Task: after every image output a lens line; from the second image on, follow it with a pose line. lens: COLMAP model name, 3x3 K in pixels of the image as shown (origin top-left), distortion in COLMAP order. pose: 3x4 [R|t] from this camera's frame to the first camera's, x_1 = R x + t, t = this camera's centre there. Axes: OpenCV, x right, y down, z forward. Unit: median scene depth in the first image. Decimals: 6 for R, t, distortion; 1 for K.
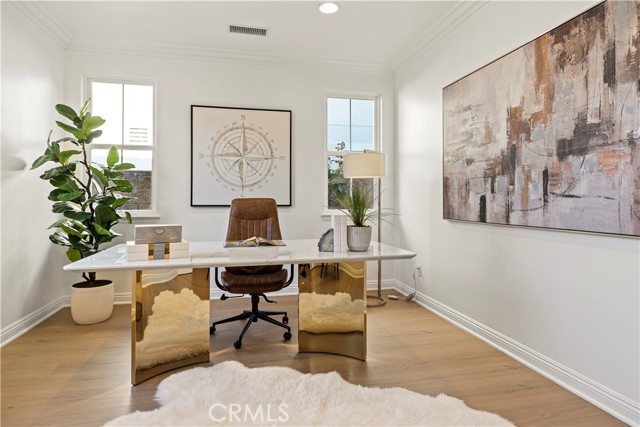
lens RADIAL K [[356.8, 0, 314.7], [0, 356.8, 201.5], [0, 0, 1]] dist [-0.003777, 0.001326]
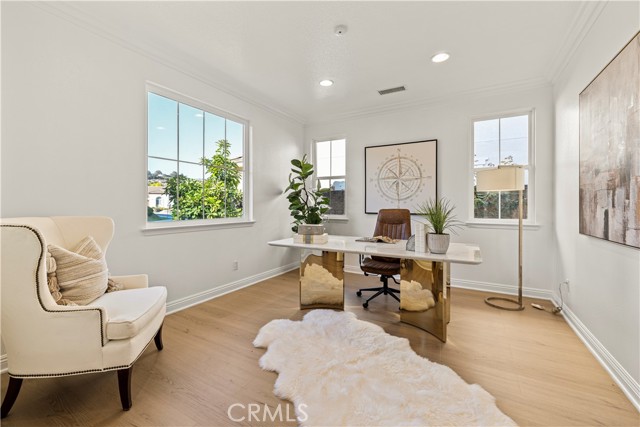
lens RADIAL K [[270.5, 0, 319.5], [0, 270.5, 208.6], [0, 0, 1]] dist [-0.002096, 0.000351]
pose [[0.736972, 0.010197, -0.675847, 0.369790], [-0.004883, 0.999940, 0.009763, -0.021184], [0.675906, -0.003895, 0.736977, 0.011012]]
